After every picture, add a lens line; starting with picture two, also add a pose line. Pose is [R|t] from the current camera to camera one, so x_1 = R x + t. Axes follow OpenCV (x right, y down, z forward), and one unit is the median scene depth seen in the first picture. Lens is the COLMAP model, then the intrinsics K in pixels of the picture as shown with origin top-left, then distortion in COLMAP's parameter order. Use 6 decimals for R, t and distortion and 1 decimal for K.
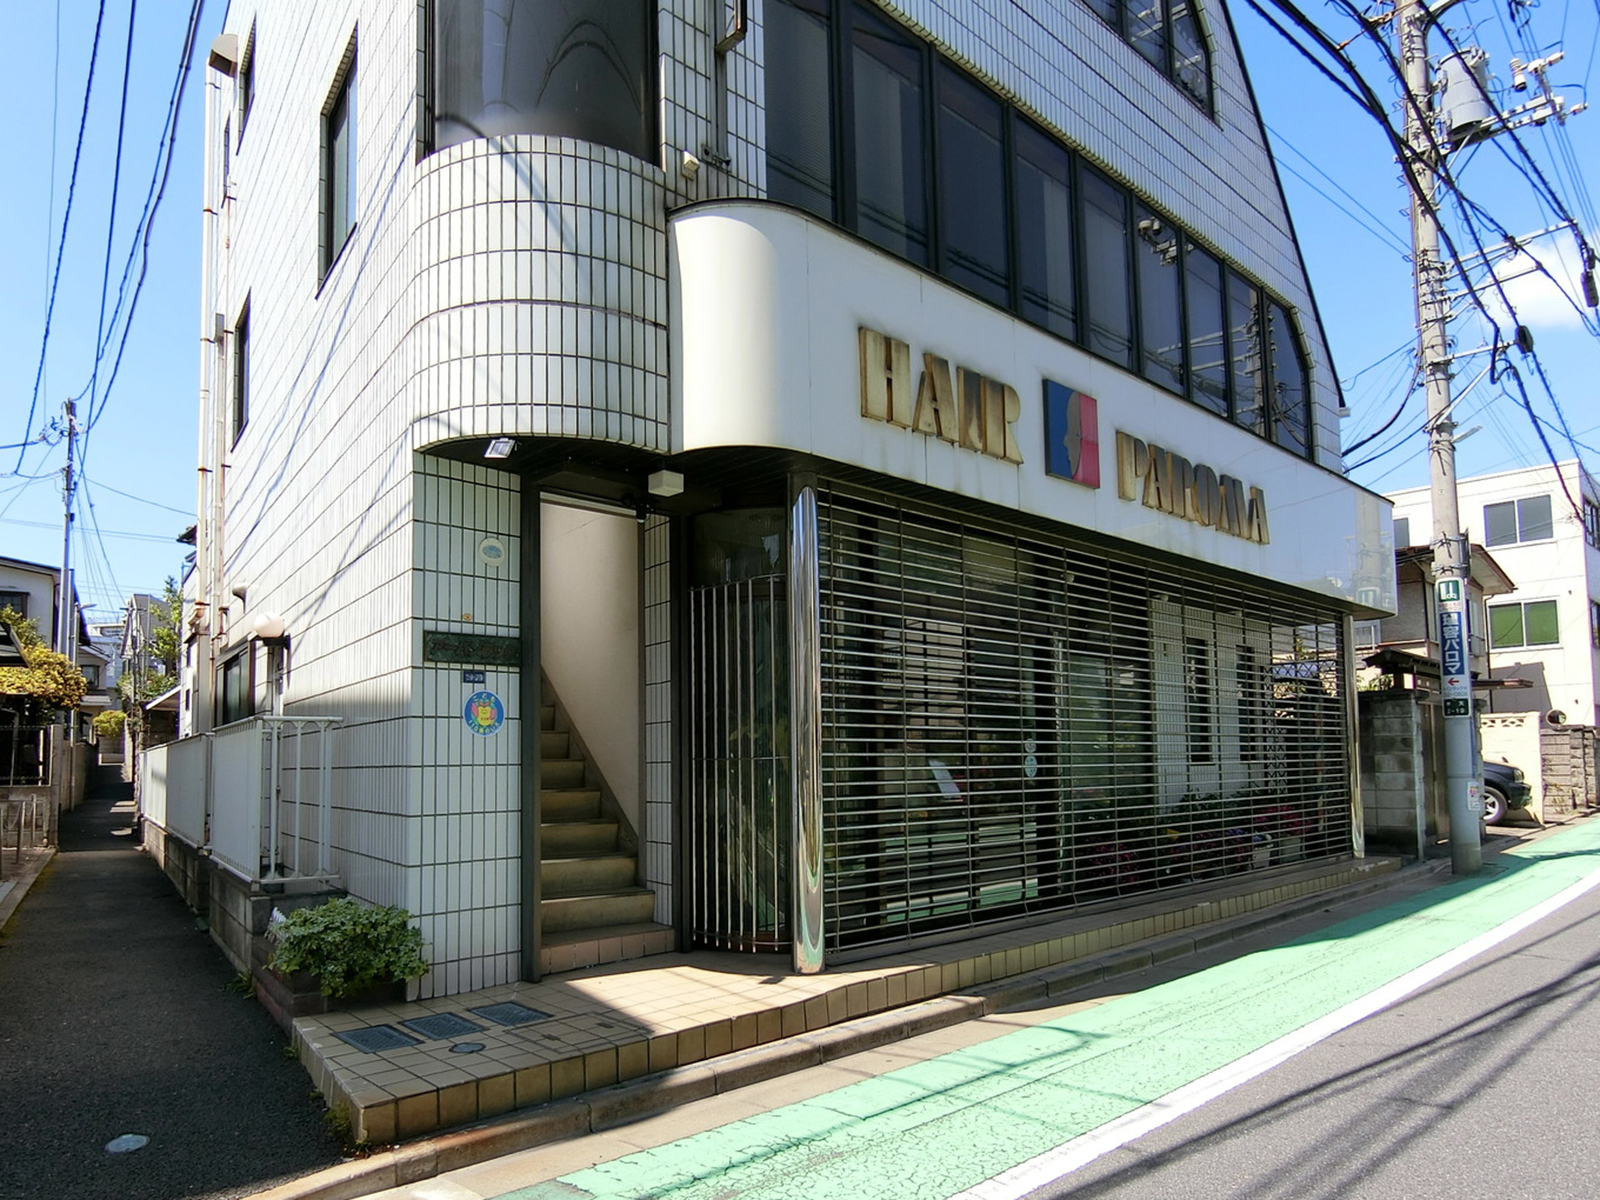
lens RADIAL K [[895.9, 0, 796.3], [0, 895.9, 603.0], [0, 0, 1]] dist [-0.006879, 0.000690]
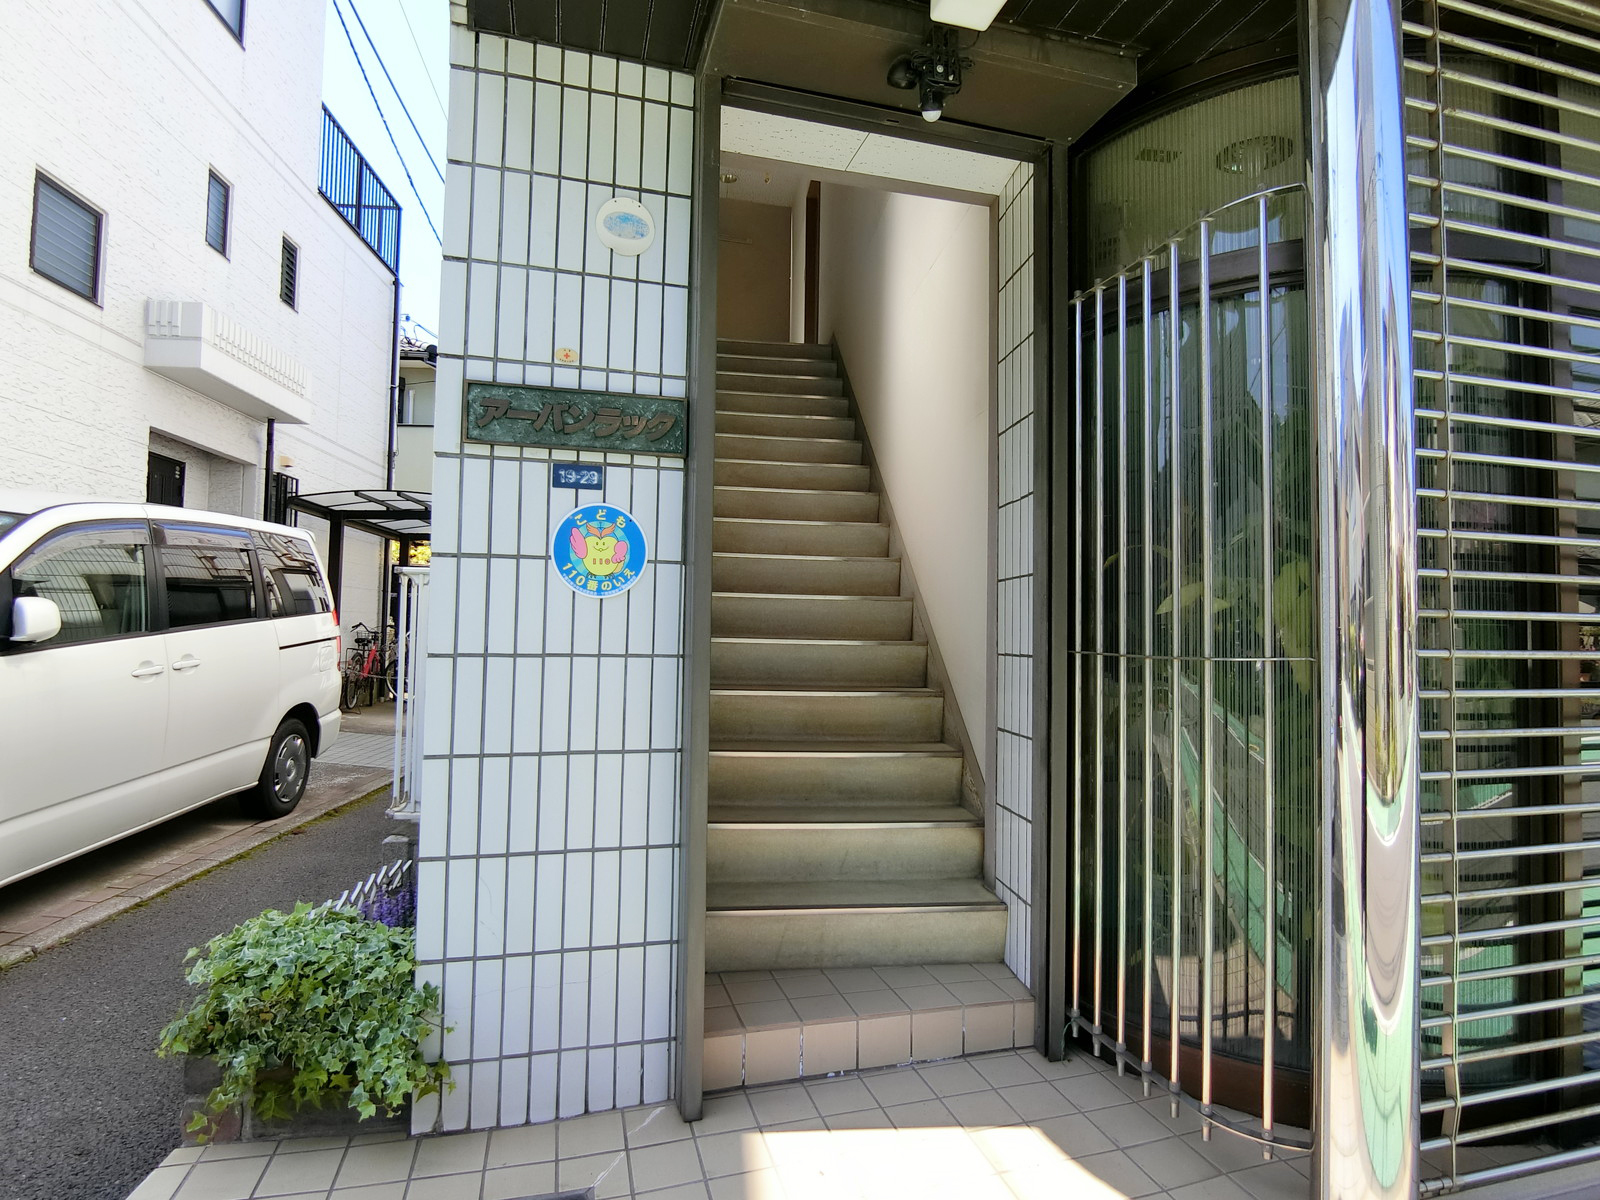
lens RADIAL K [[895.9, 0, 803.9], [0, 895.9, 607.7], [0, 0, 1]] dist [-0.006879, 0.000690]
pose [[0.872784, 0.009636, -0.488012, -0.014266], [0.059216, 0.990330, 0.125460, 0.097758], [0.484502, -0.138397, 0.863773, 0.616663]]
